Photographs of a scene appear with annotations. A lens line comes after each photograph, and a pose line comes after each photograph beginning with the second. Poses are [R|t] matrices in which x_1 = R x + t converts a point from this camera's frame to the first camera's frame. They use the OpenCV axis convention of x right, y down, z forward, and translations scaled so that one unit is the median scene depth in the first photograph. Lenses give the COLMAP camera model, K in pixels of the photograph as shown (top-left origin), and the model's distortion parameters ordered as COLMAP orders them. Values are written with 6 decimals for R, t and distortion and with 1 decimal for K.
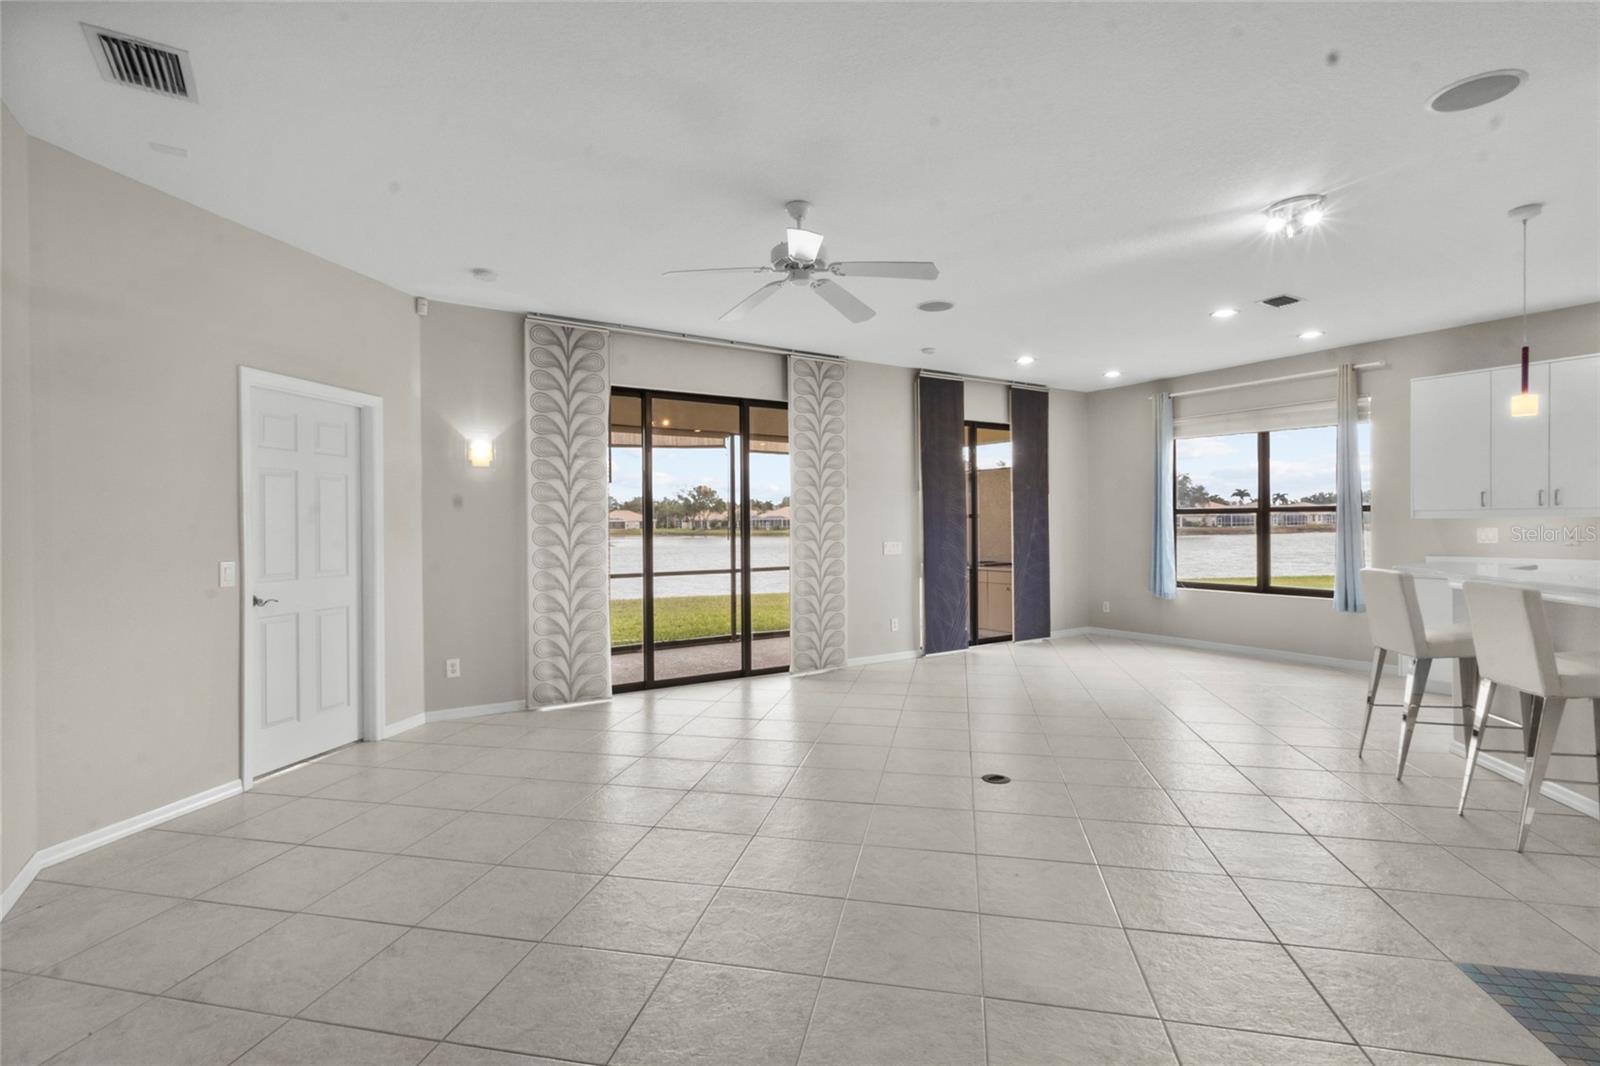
lens RADIAL K [[748.0, 0, 799.6], [0, 748.0, 527.8], [0, 0, 1]] dist [0.000712, 0.000166]
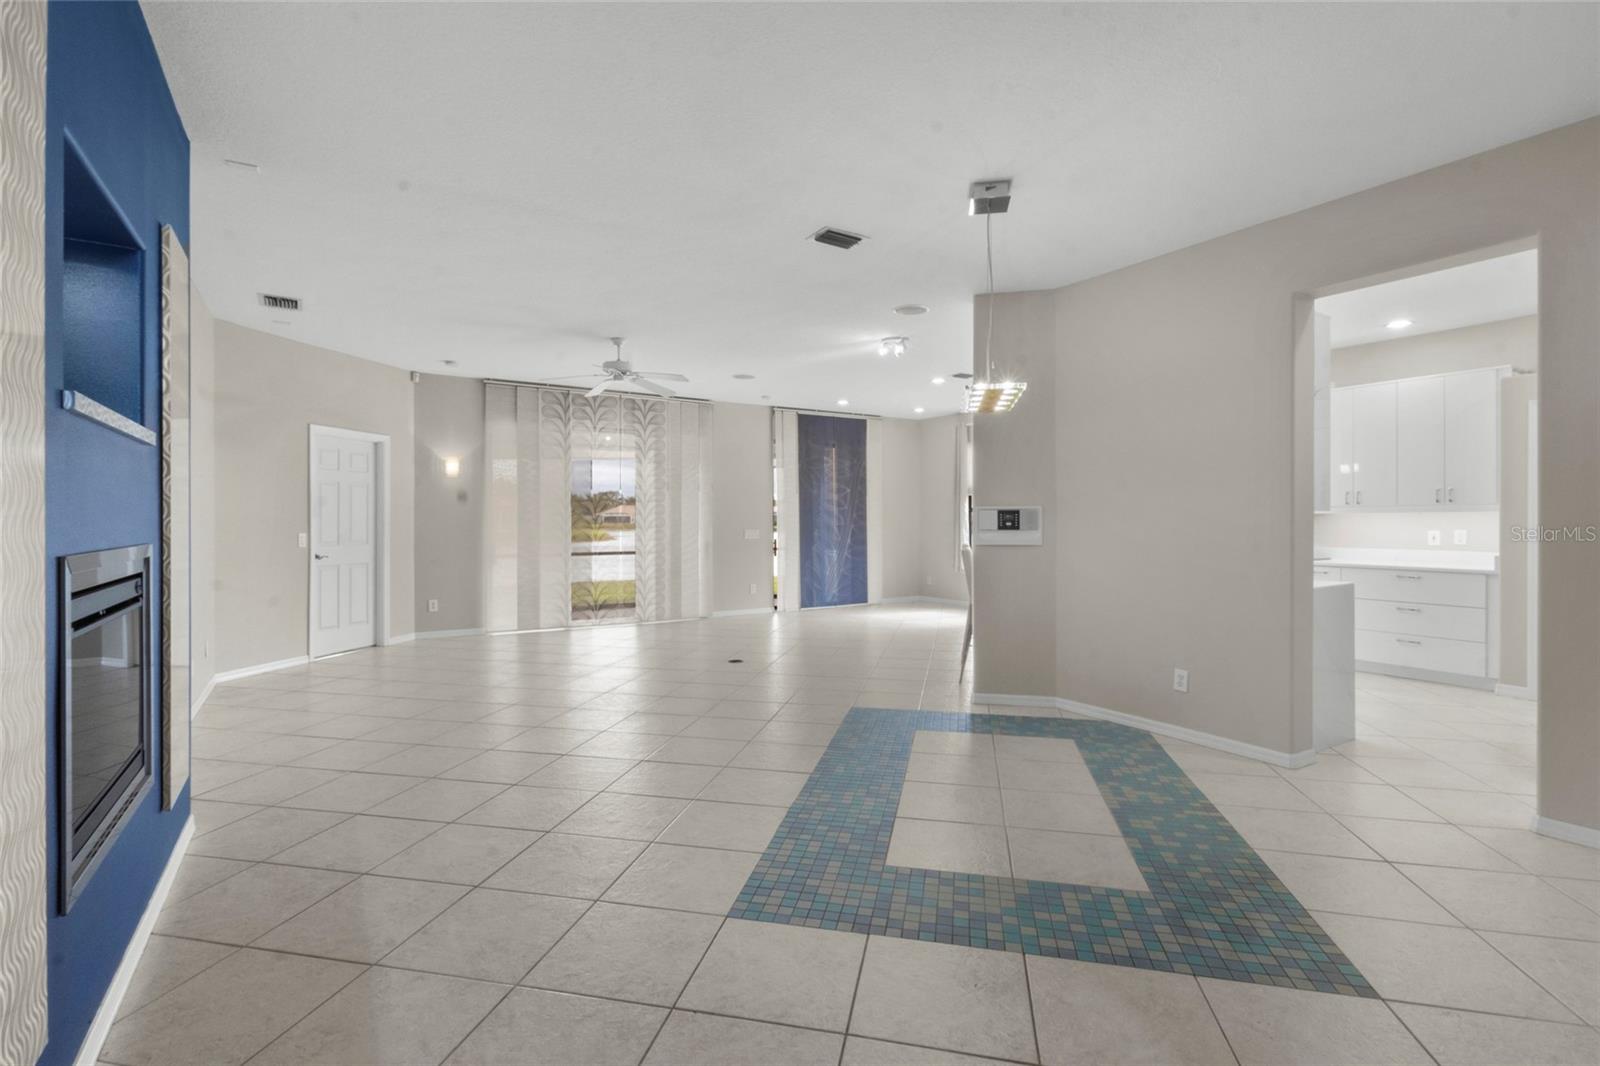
lens RADIAL K [[737.9, 0, 795.9], [0, 737.9, 520.9], [0, 0, 1]] dist [-0.000092, 0.001300]
pose [[0.999918, 0.007811, -0.010106, 0.288759], [-0.007841, 0.999965, -0.002961, 0.007450], [0.010083, 0.003040, 0.999945, -0.501254]]
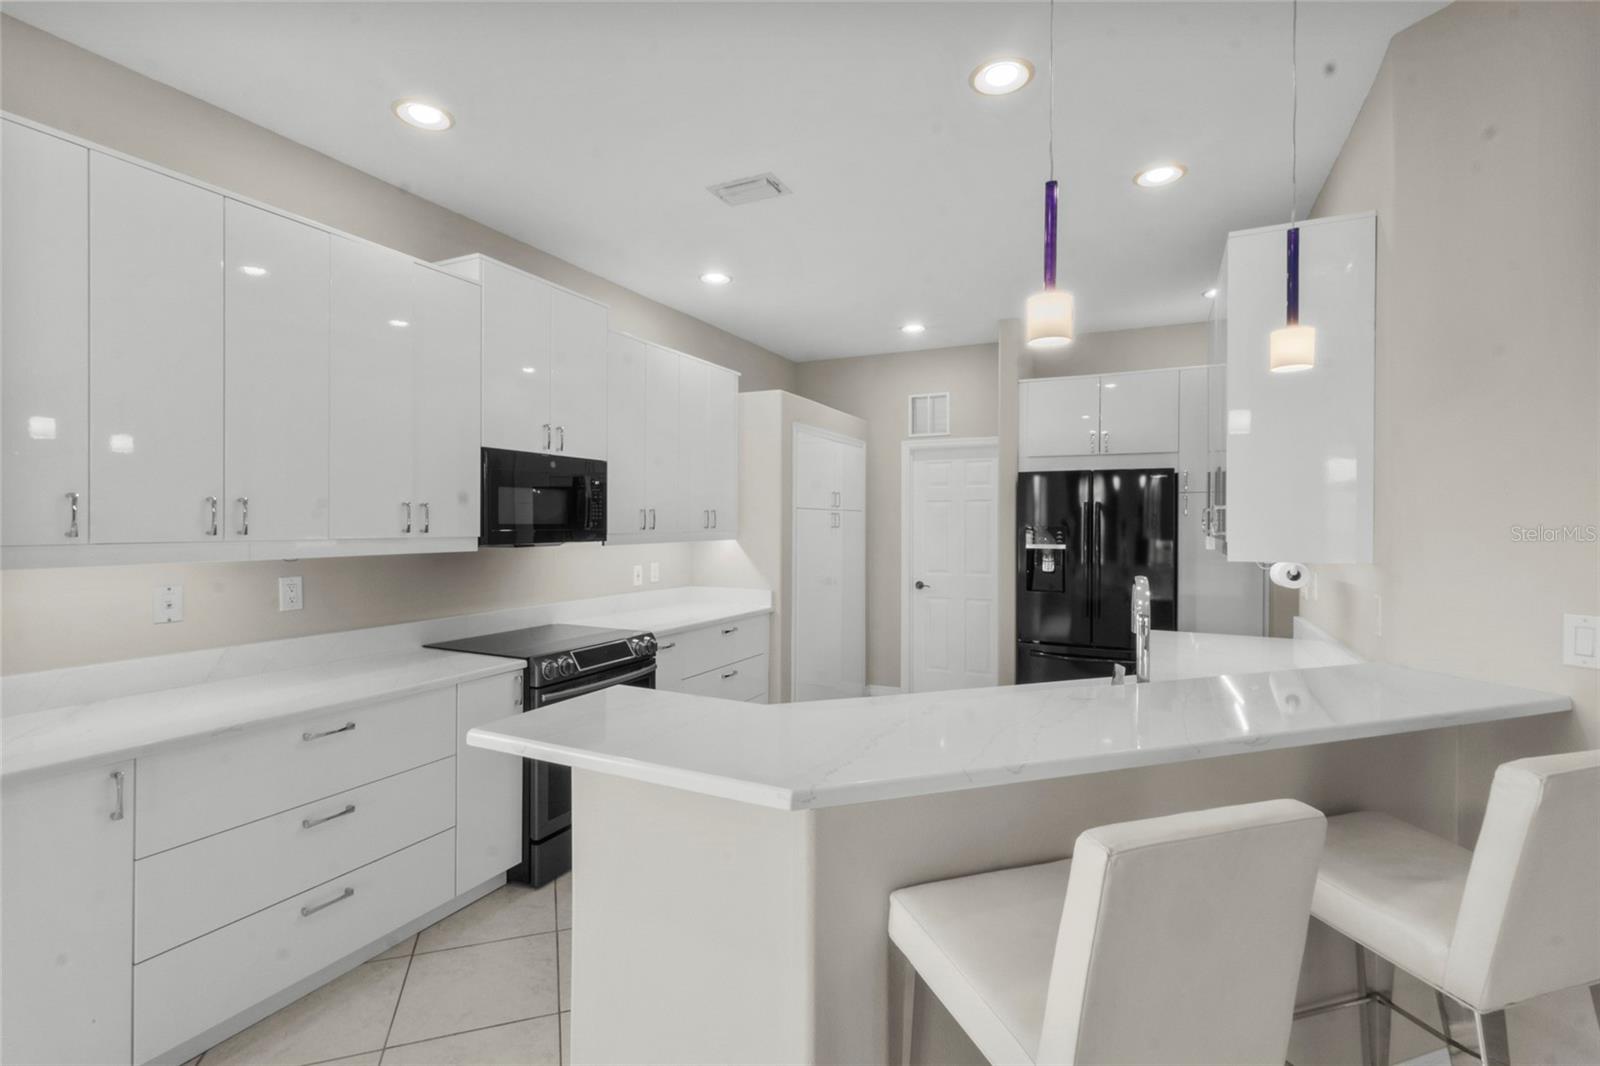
lens RADIAL K [[737.9, 0, 795.9], [0, 737.9, 520.9], [0, 0, 1]] dist [-0.000092, 0.001300]
pose [[-0.510035, 0.007635, 0.860120, 0.453068], [0.005531, 0.999969, -0.005597, -0.031890], [-0.860136, 0.001903, -0.510062, 0.896010]]
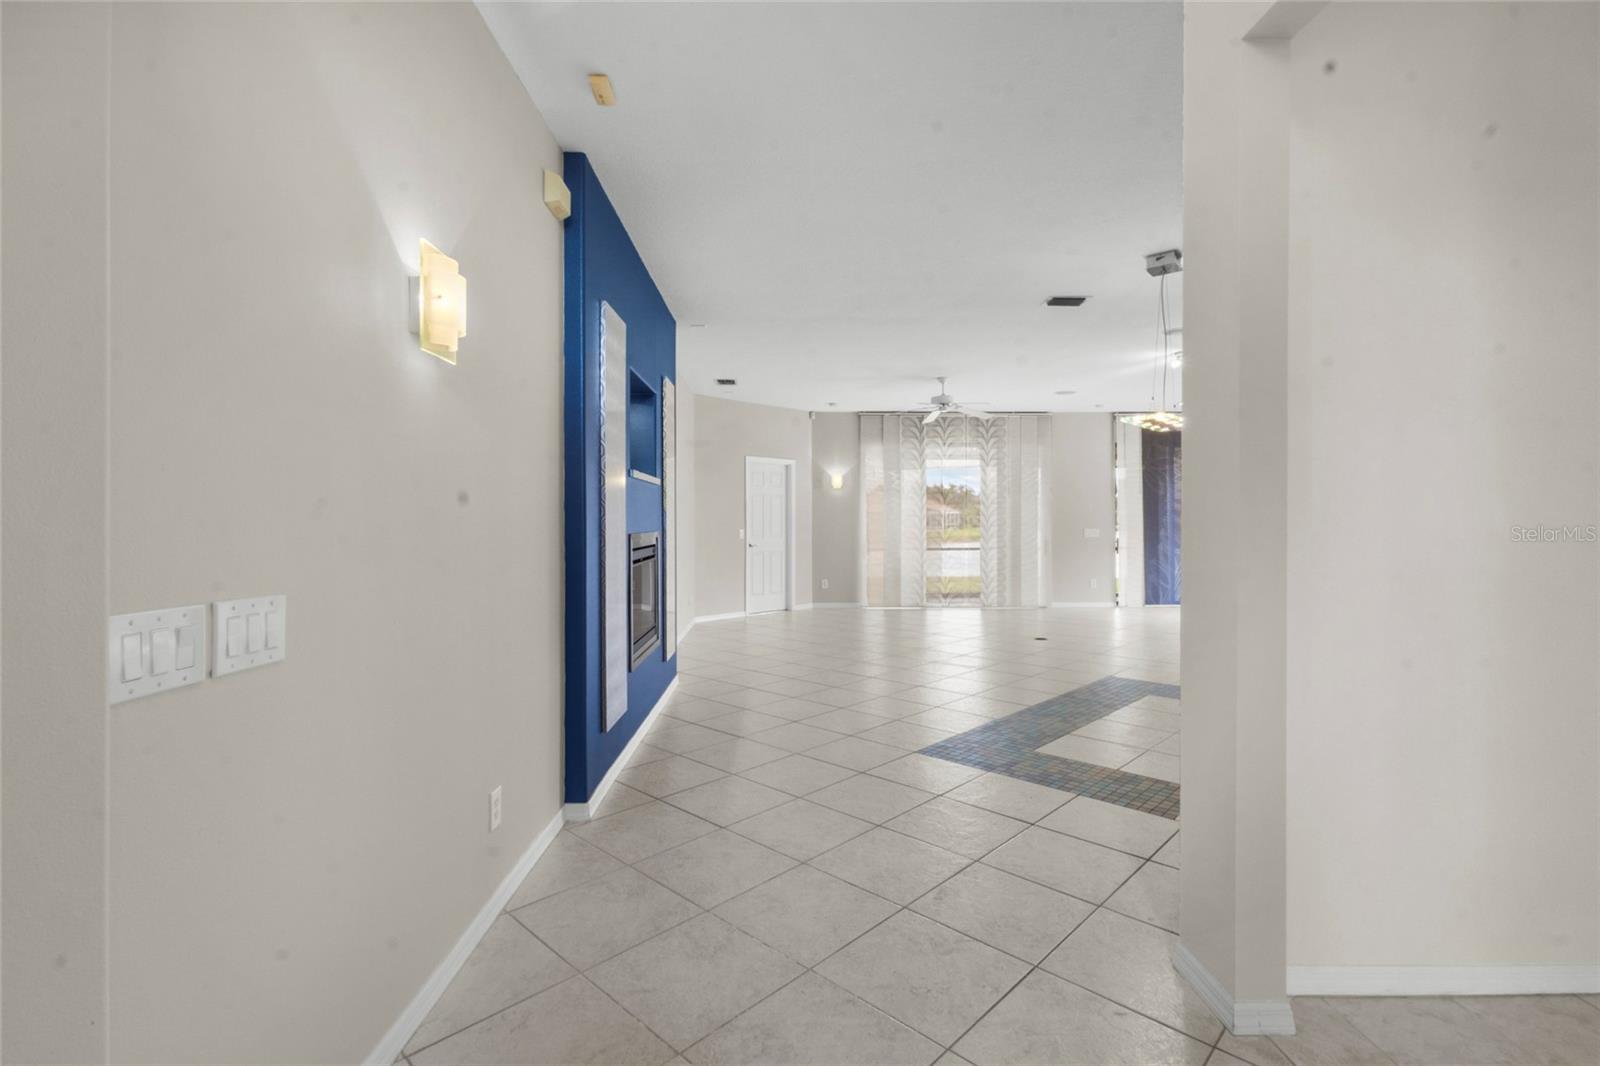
lens RADIAL K [[748.0, 0, 799.6], [0, 748.0, 527.8], [0, 0, 1]] dist [0.000712, 0.000166]
pose [[0.848842, 0.011347, -0.528525, 0.549871], [-0.007171, 0.999925, 0.009950, 0.007754], [0.528598, -0.004656, 0.848860, -0.772542]]
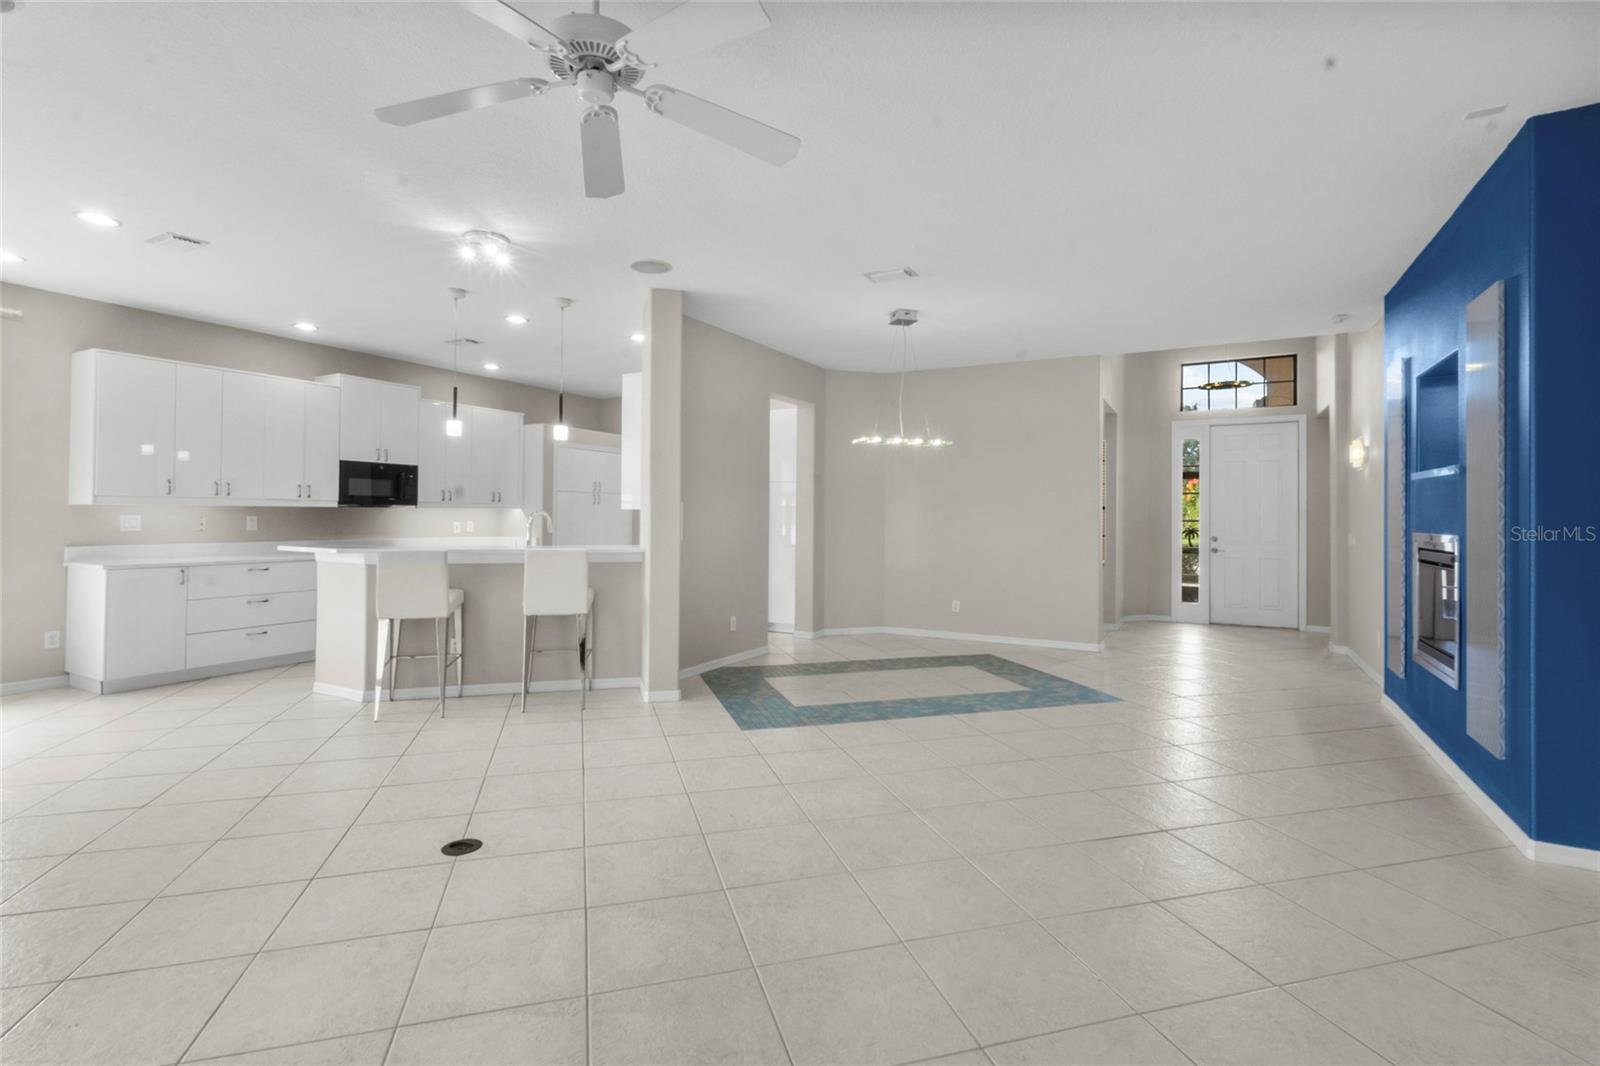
lens RADIAL K [[742.1, 0, 796.7], [0, 742.1, 508.6], [0, 0, 1]] dist [-0.000315, 0.000822]
pose [[-0.473646, 0.012281, 0.880629, -0.382290], [0.000482, 0.999906, -0.013685, 0.005549], [-0.880715, -0.006058, -0.473608, 0.734513]]
